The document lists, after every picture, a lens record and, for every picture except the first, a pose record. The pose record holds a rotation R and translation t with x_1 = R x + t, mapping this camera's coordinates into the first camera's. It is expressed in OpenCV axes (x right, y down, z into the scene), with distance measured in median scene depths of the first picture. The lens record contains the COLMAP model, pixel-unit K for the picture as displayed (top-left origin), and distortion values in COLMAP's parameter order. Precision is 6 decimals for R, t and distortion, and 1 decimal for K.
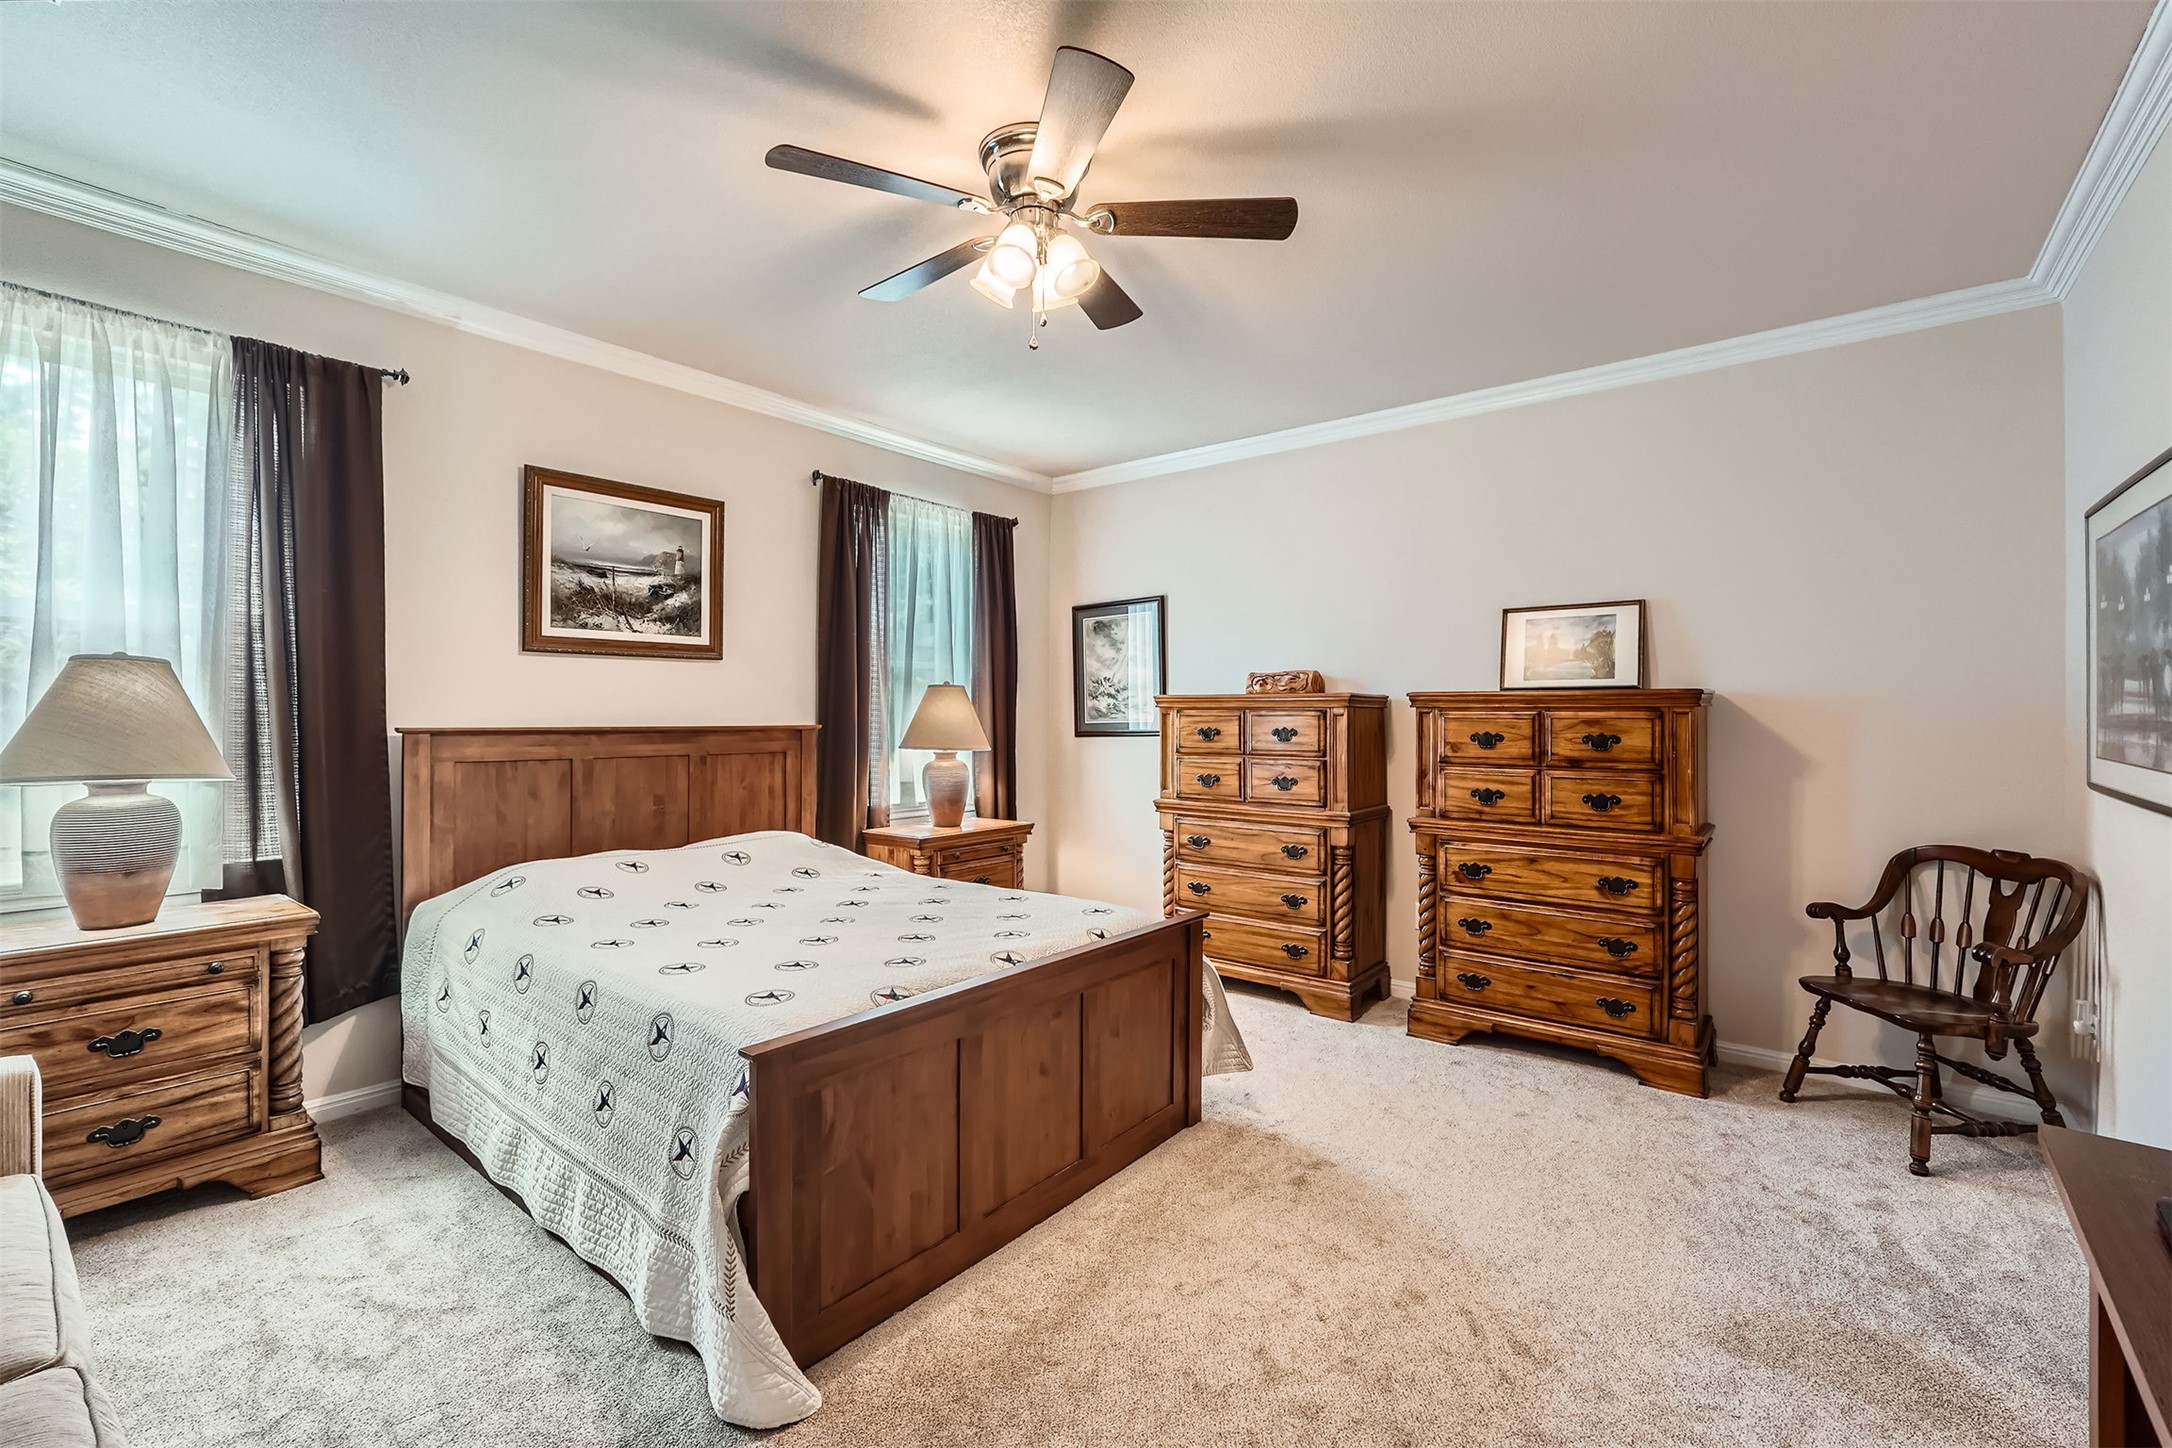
lens RADIAL K [[925.4, 0, 1086.0], [0, 925.4, 714.4], [0, 0, 1]] dist [-0.015320, 0.001601]
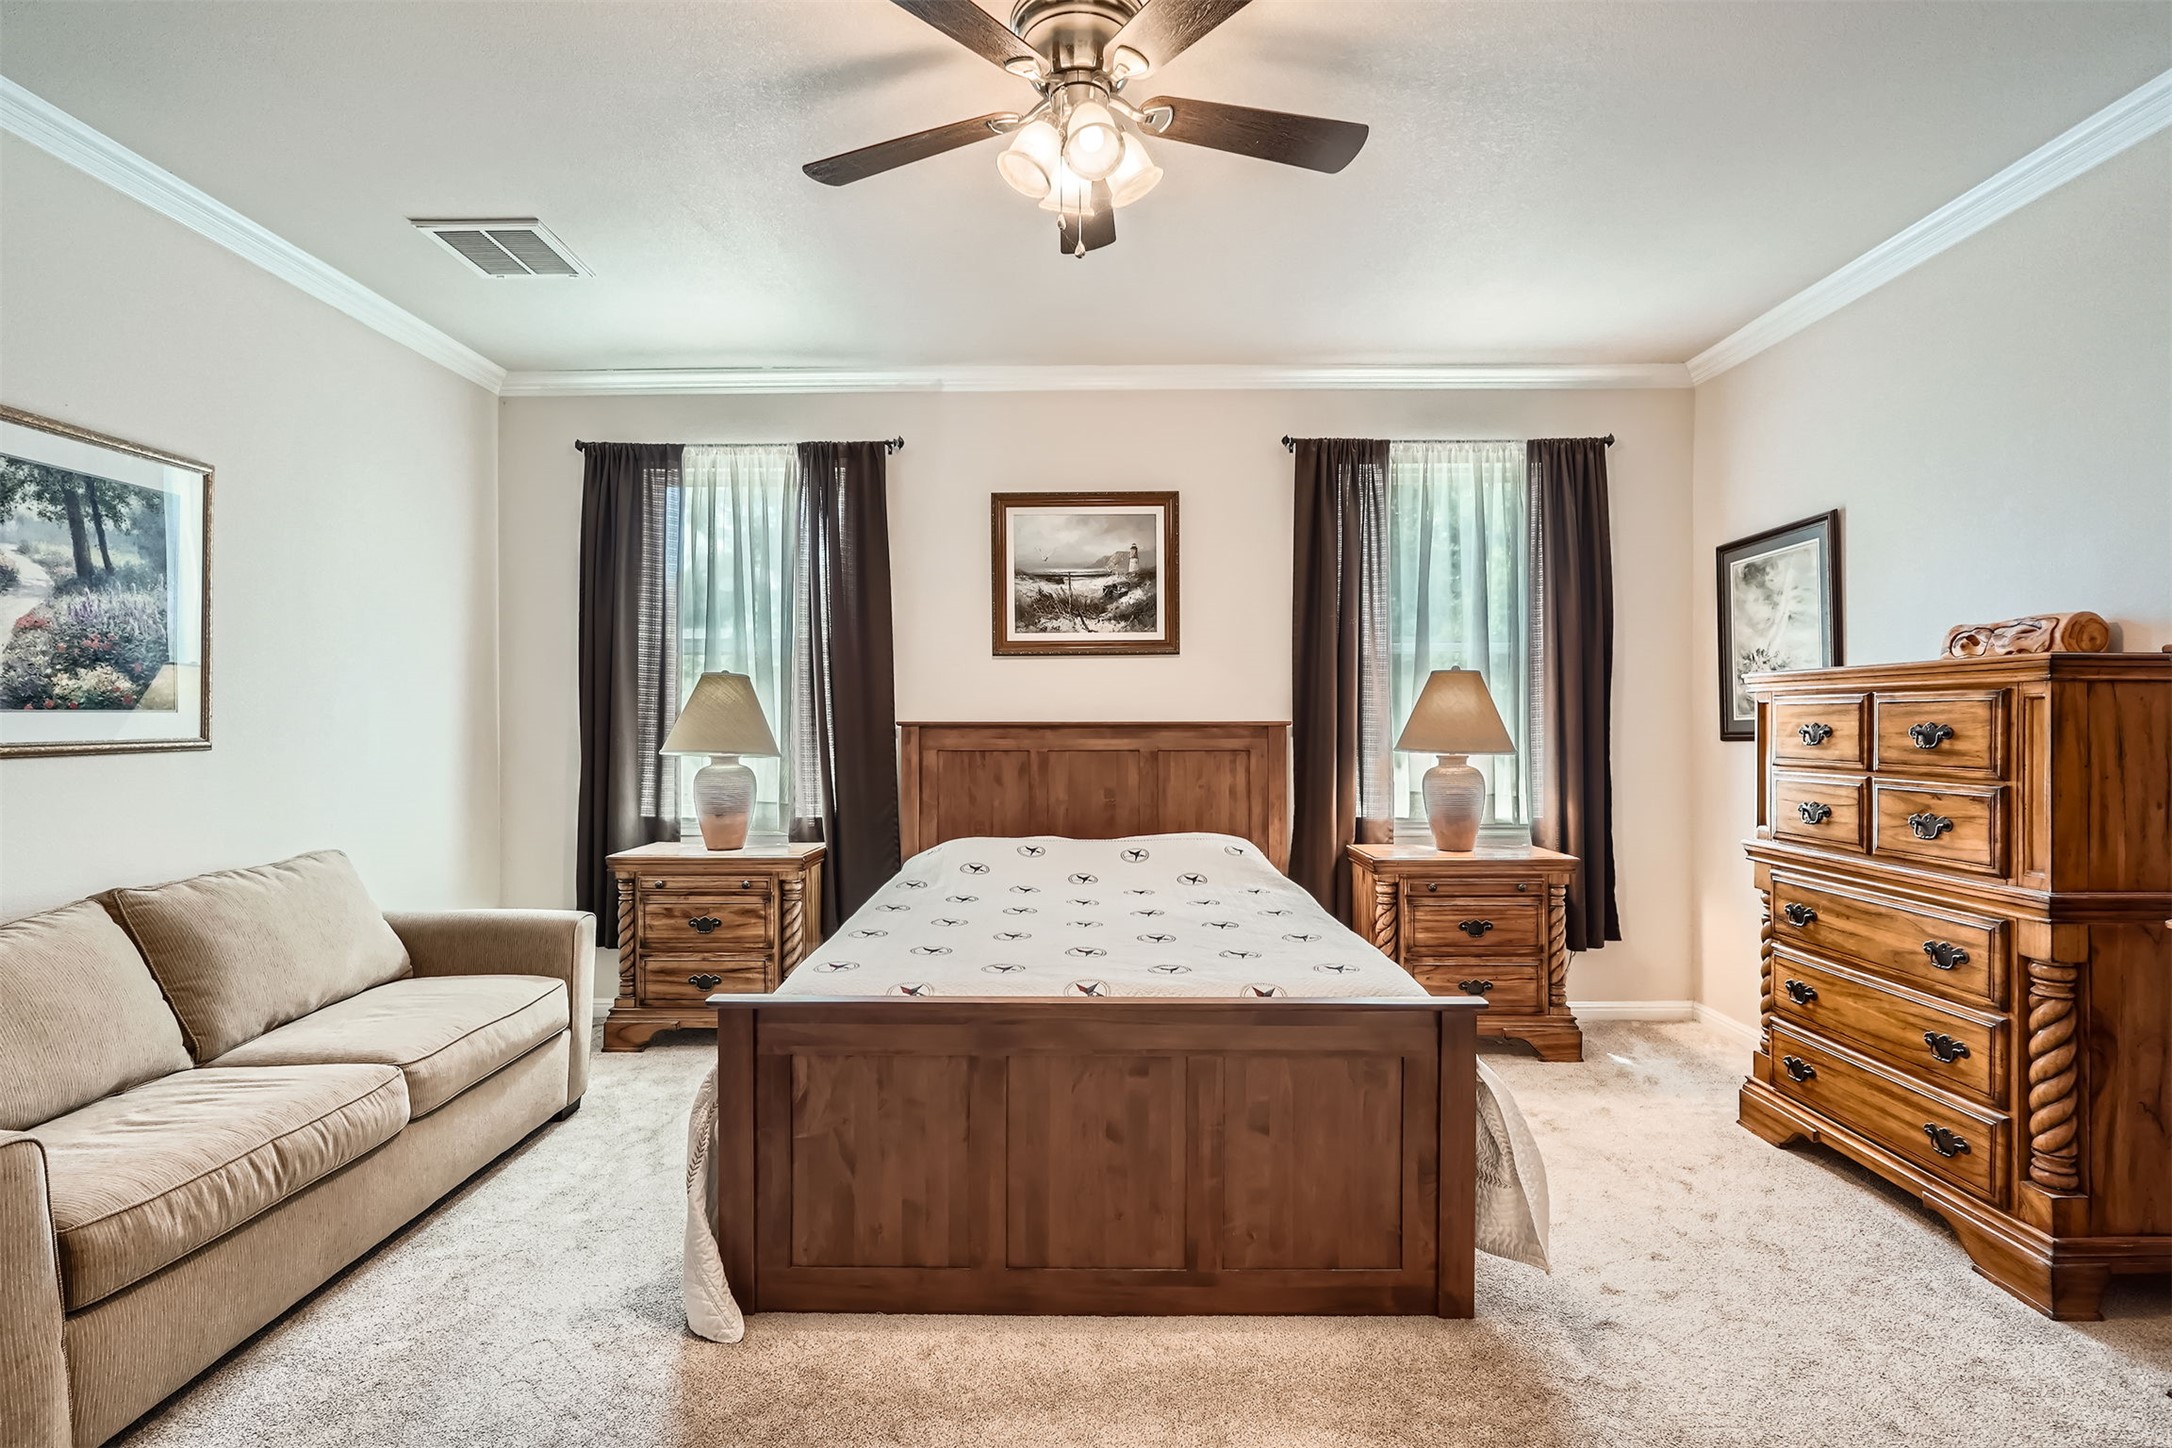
lens RADIAL K [[1013.2, 0, 1081.9], [0, 1013.2, 727.5], [0, 0, 1]] dist [-0.011459, 0.003815]
pose [[0.617682, 0.002000, -0.786425, 0.387988], [0.003362, 0.999981, 0.005183, 0.012846], [0.786420, -0.005845, 0.617664, 0.258833]]
